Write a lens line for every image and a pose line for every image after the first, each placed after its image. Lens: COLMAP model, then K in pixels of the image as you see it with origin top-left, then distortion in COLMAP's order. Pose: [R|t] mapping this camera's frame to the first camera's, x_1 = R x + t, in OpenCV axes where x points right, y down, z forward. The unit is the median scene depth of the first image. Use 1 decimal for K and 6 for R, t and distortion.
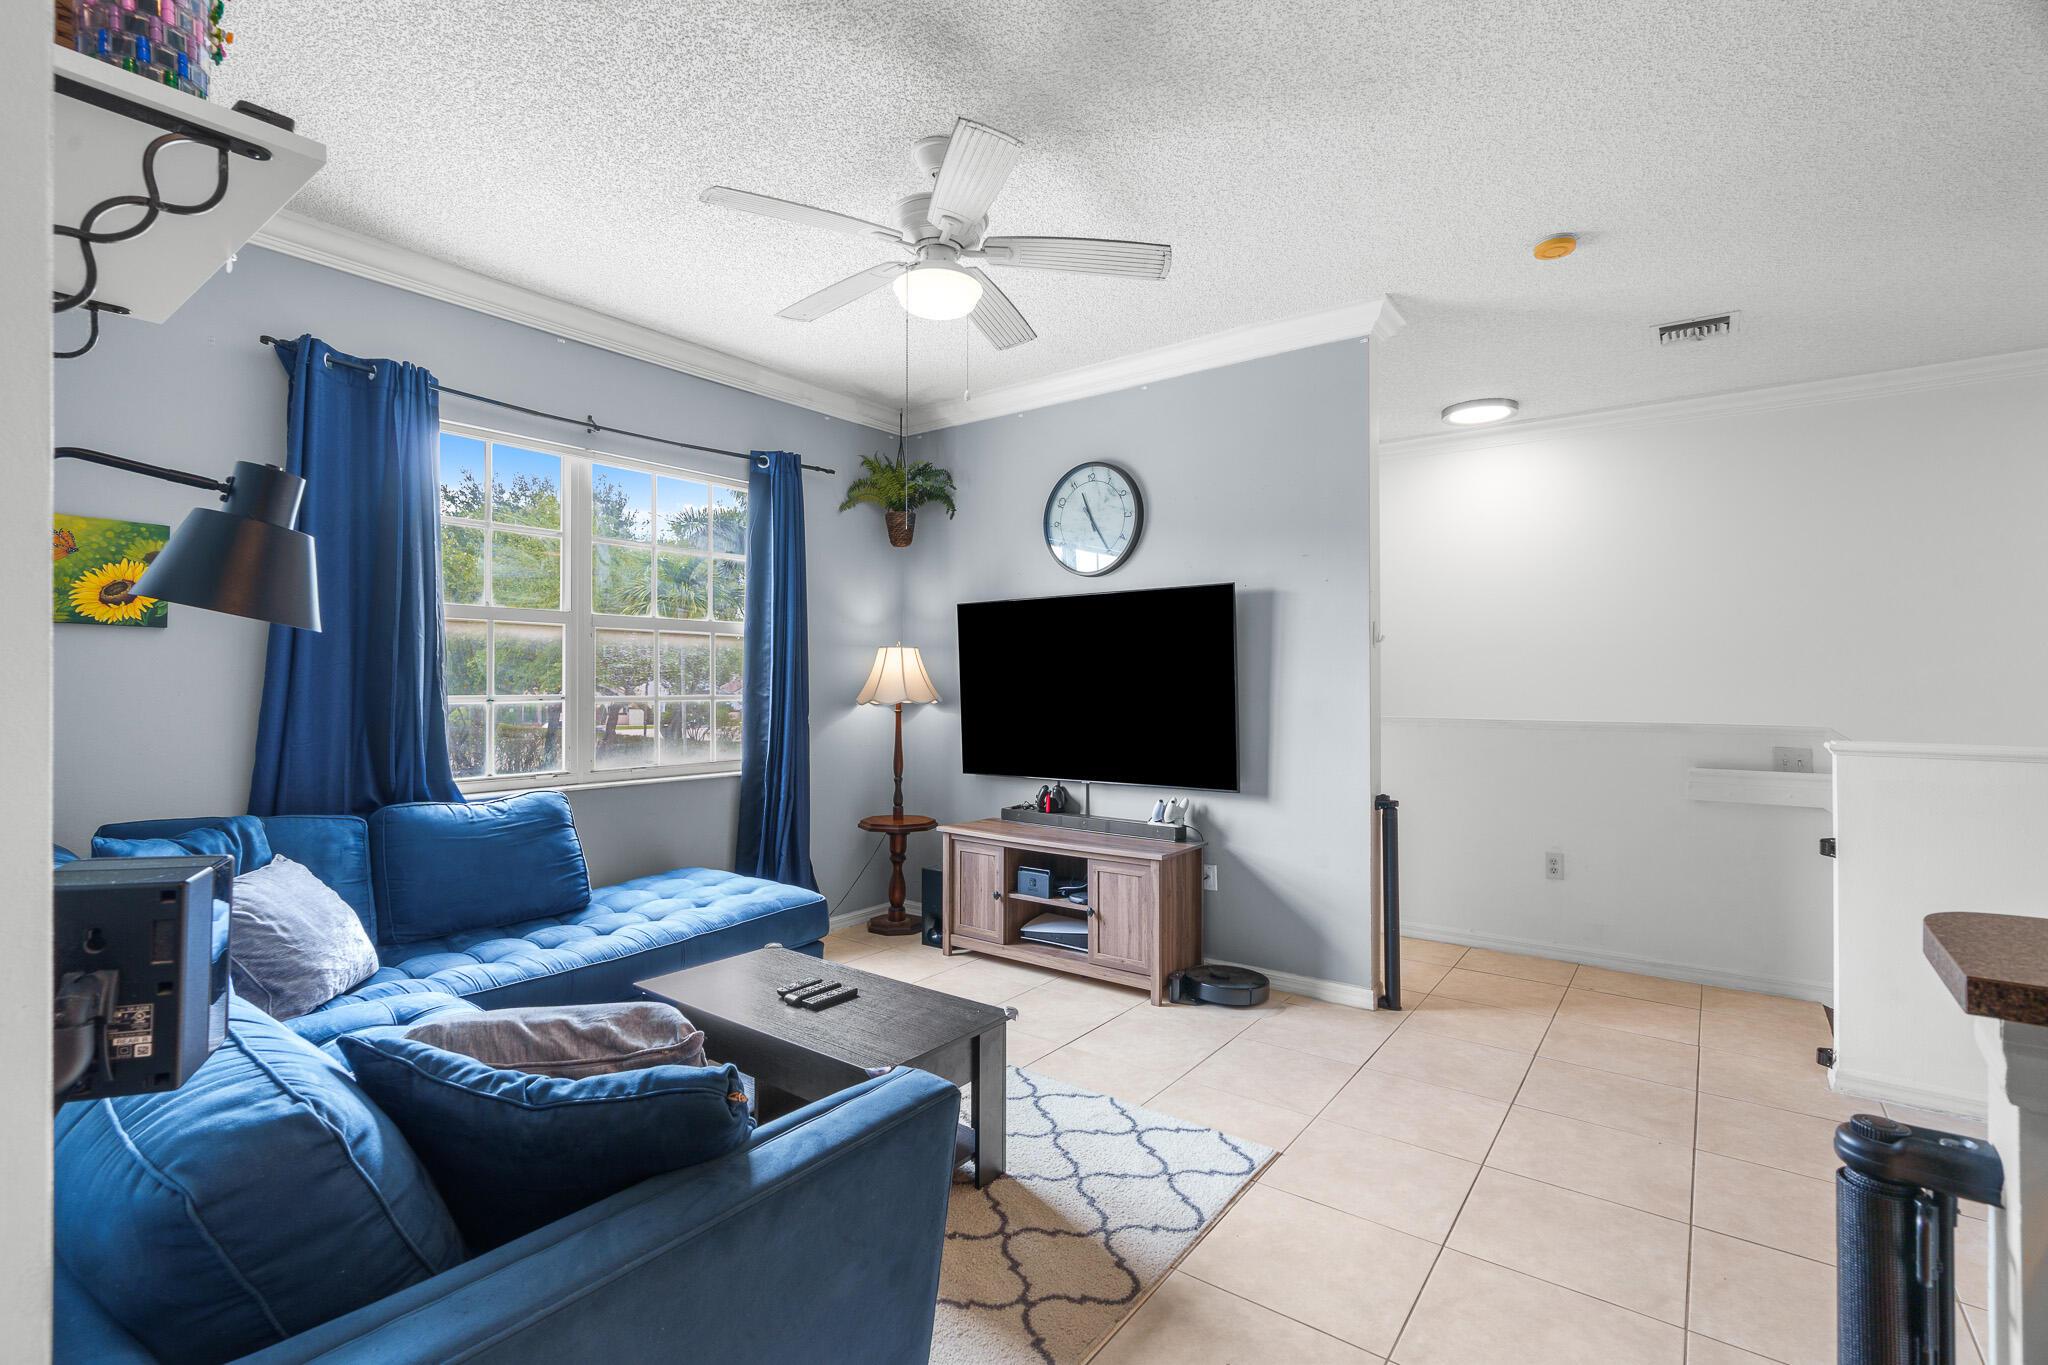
lens RADIAL K [[929.7, 0, 1012.4], [0, 929.7, 677.8], [0, 0, 1]] dist [-0.007036, 0.001270]
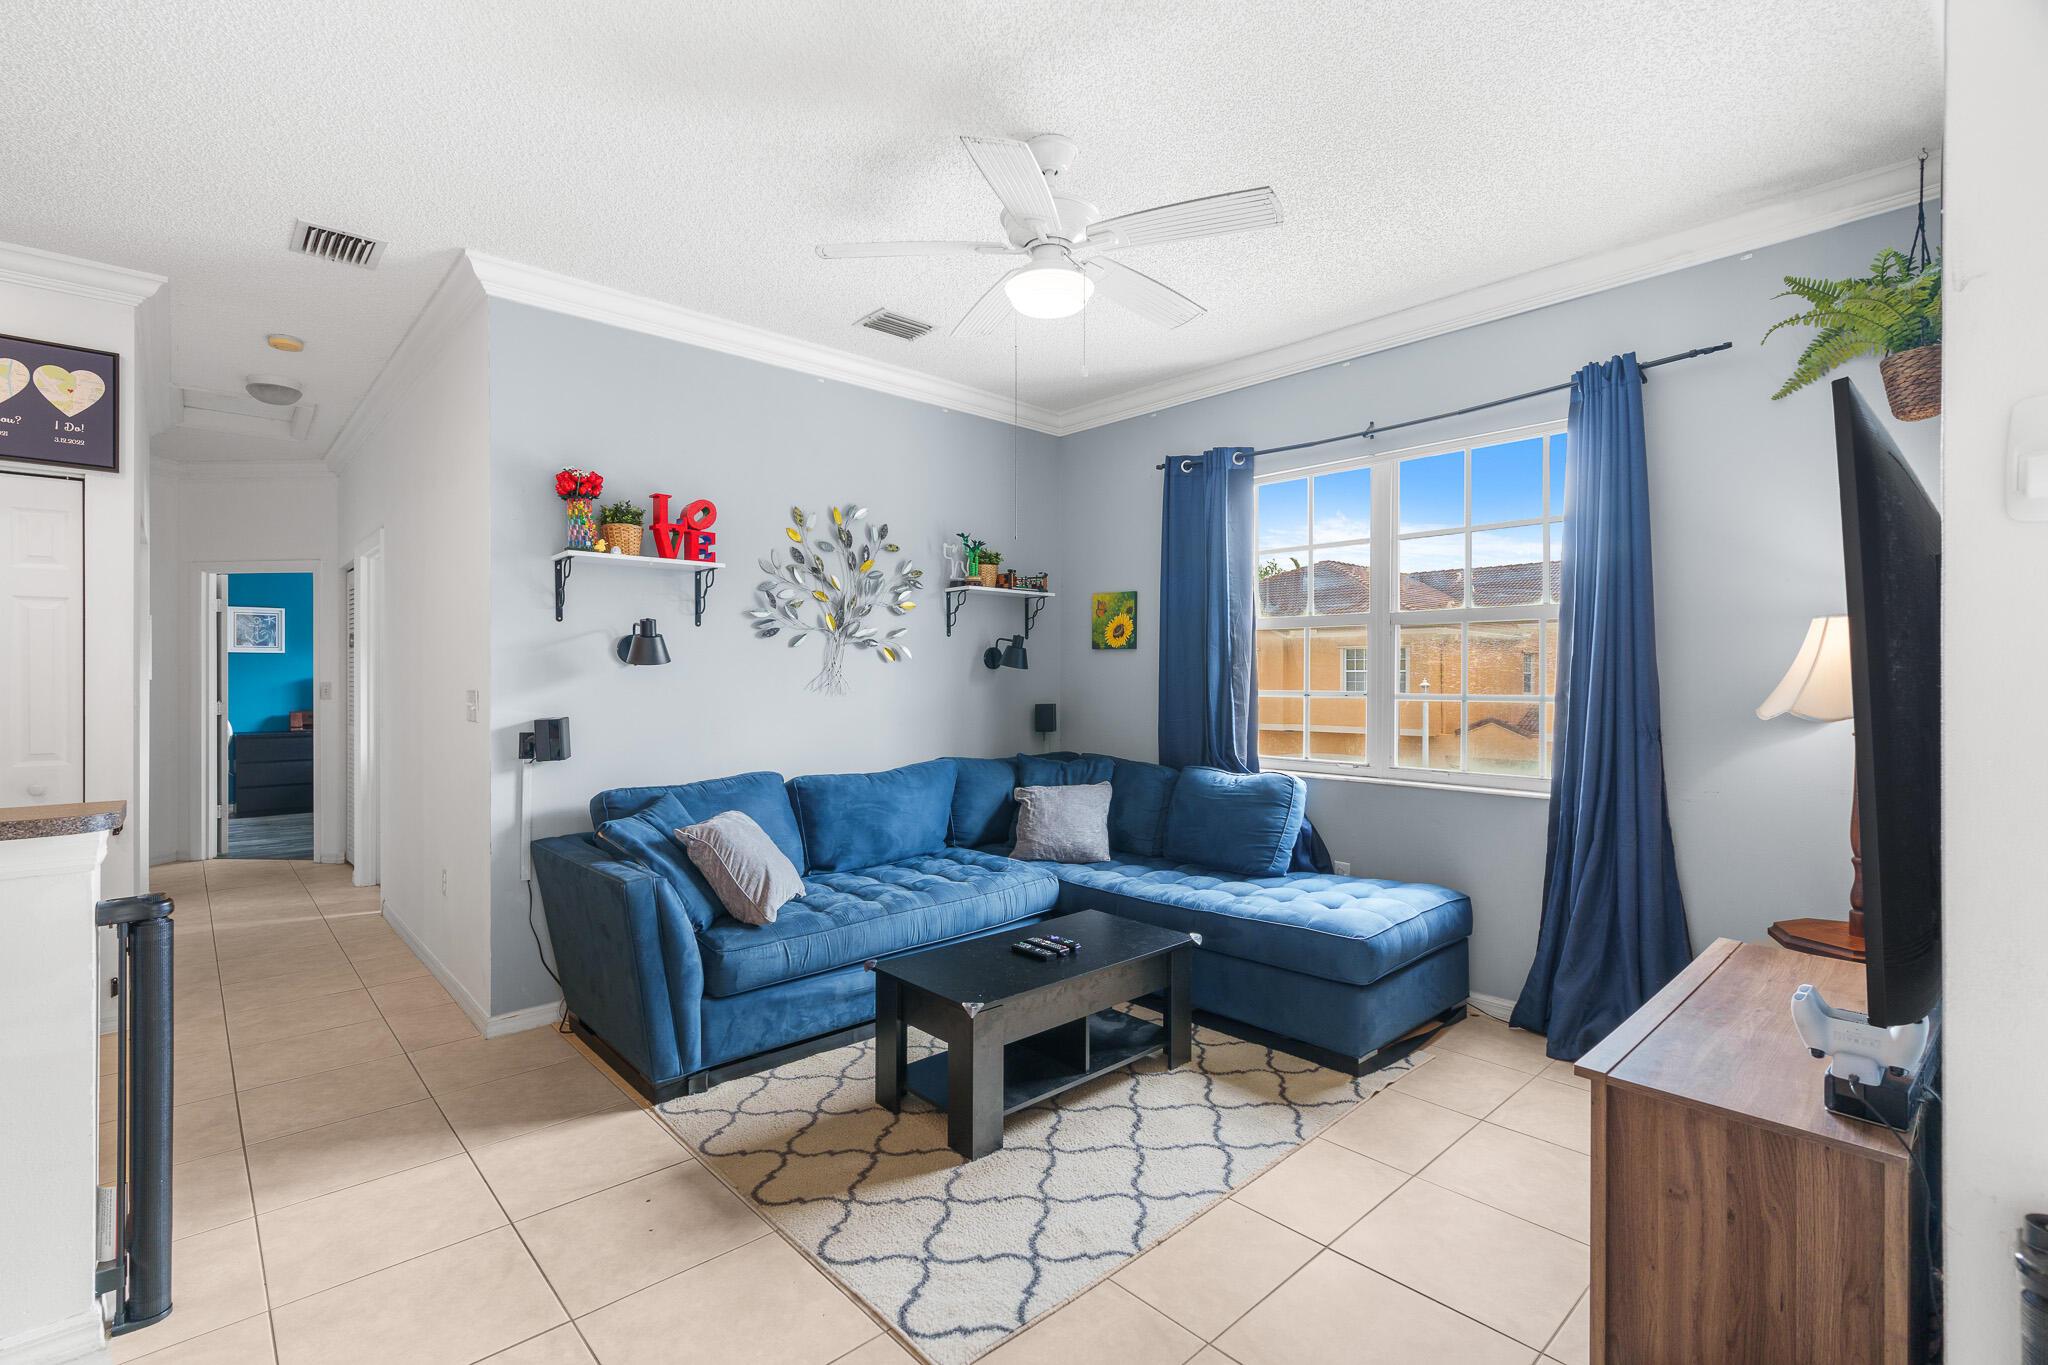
lens RADIAL K [[929.7, 0, 1013.0], [0, 929.7, 679.2], [0, 0, 1]] dist [-0.007036, 0.001270]
pose [[-0.185469, 0.000152, -0.982650, 0.638109], [0.005084, 0.999987, -0.000805, 0.003040], [0.982637, -0.005145, -0.185467, 0.800094]]
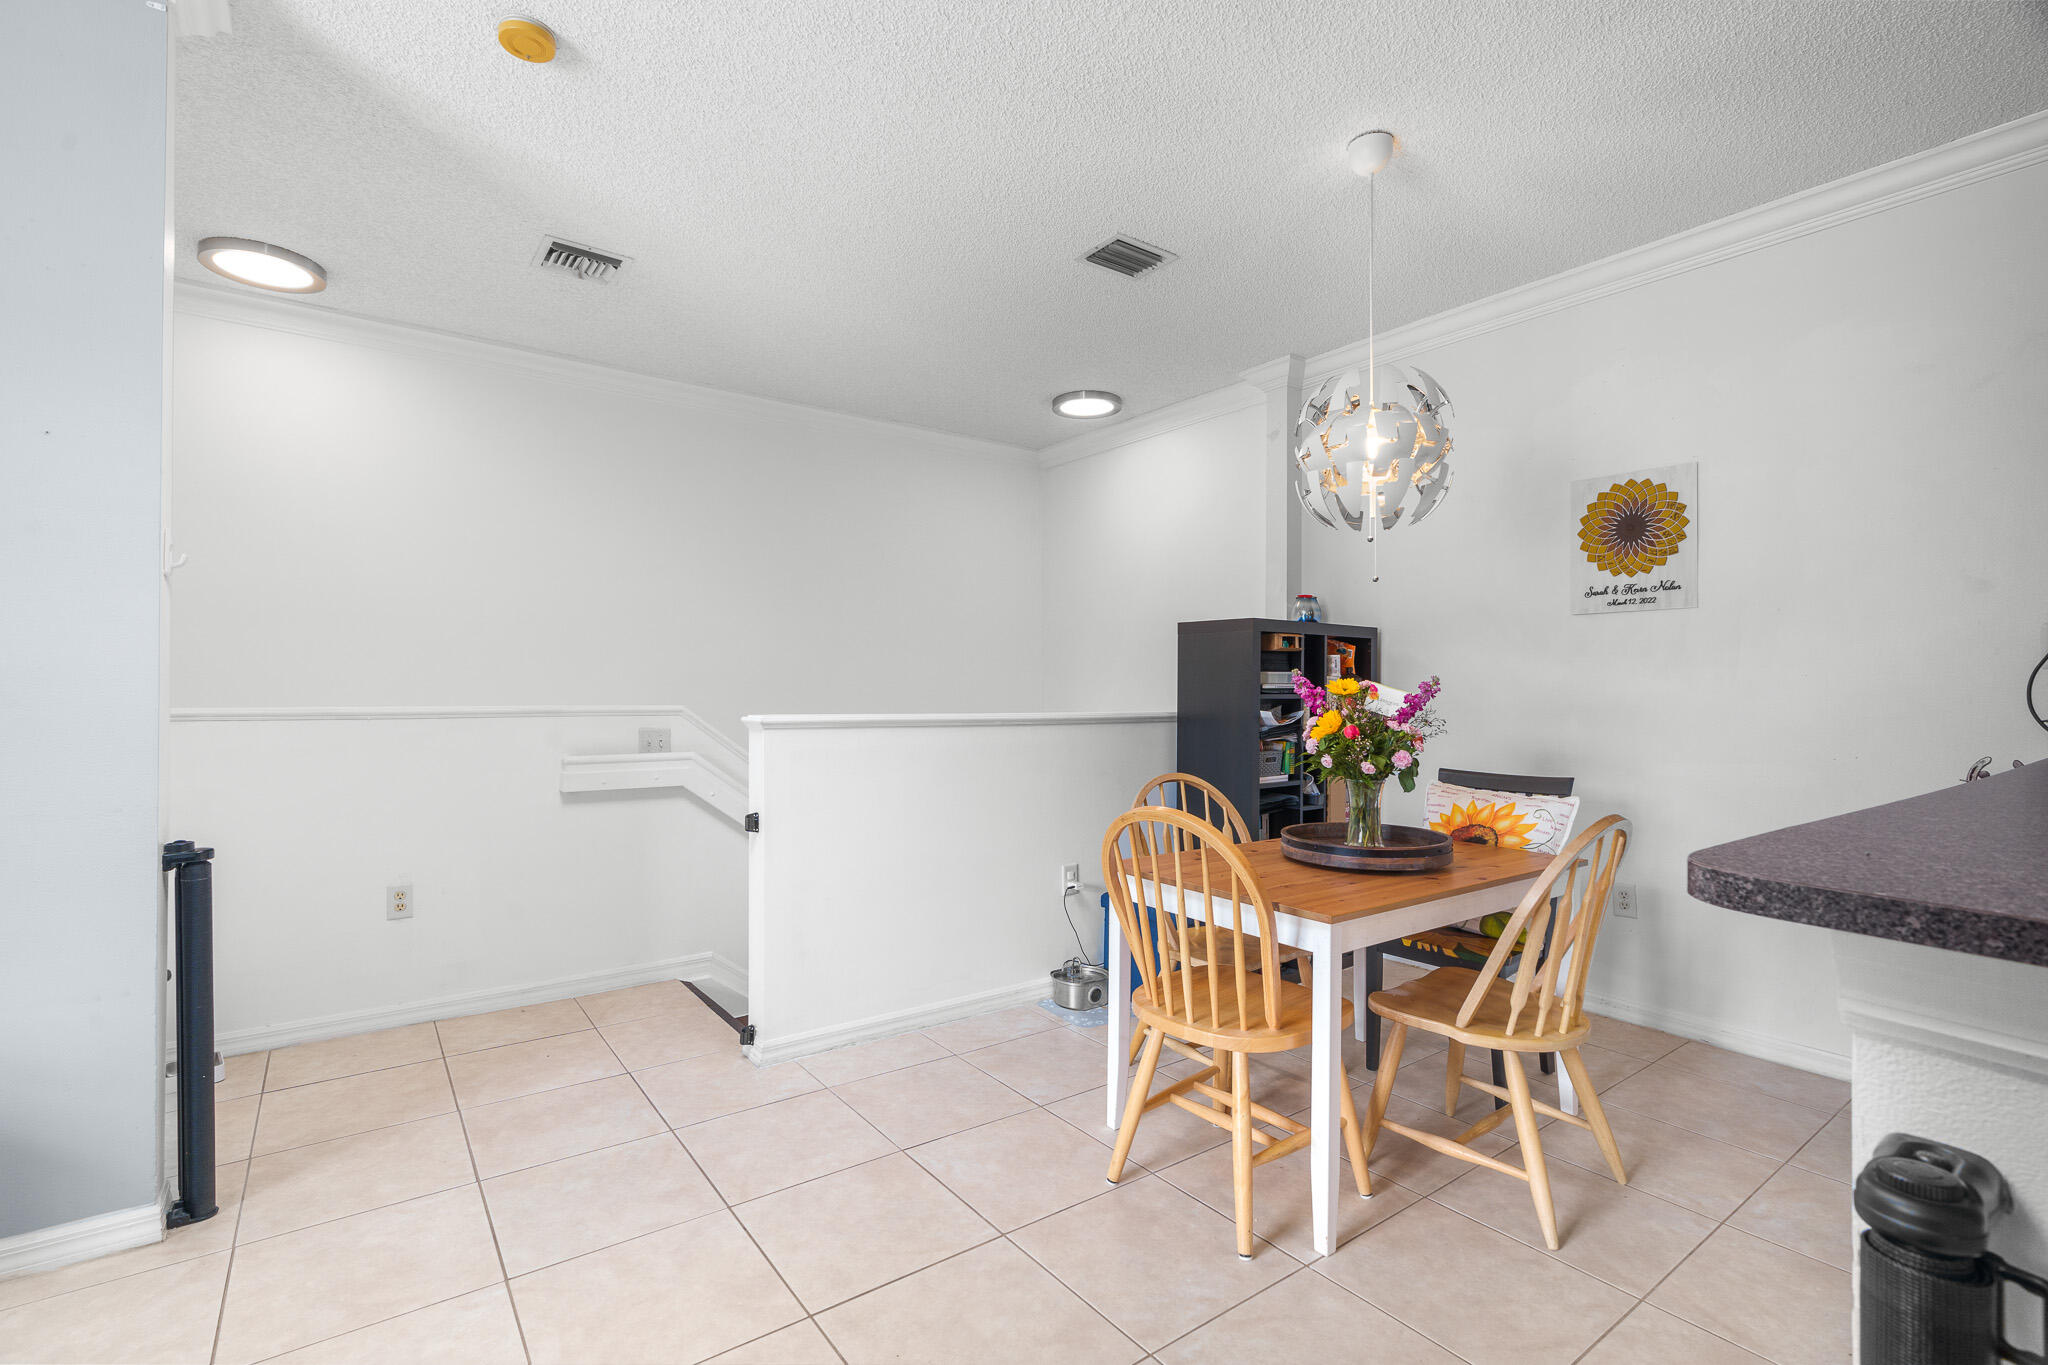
lens RADIAL K [[929.7, 0, 1024.1], [0, 929.7, 679.3], [0, 0, 1]] dist [-0.007036, 0.001270]
pose [[0.280822, 0.010870, 0.959698, 0.007286], [-0.012354, 0.999894, -0.007710, 0.027296], [-0.959680, -0.009691, 0.280926, 0.356706]]
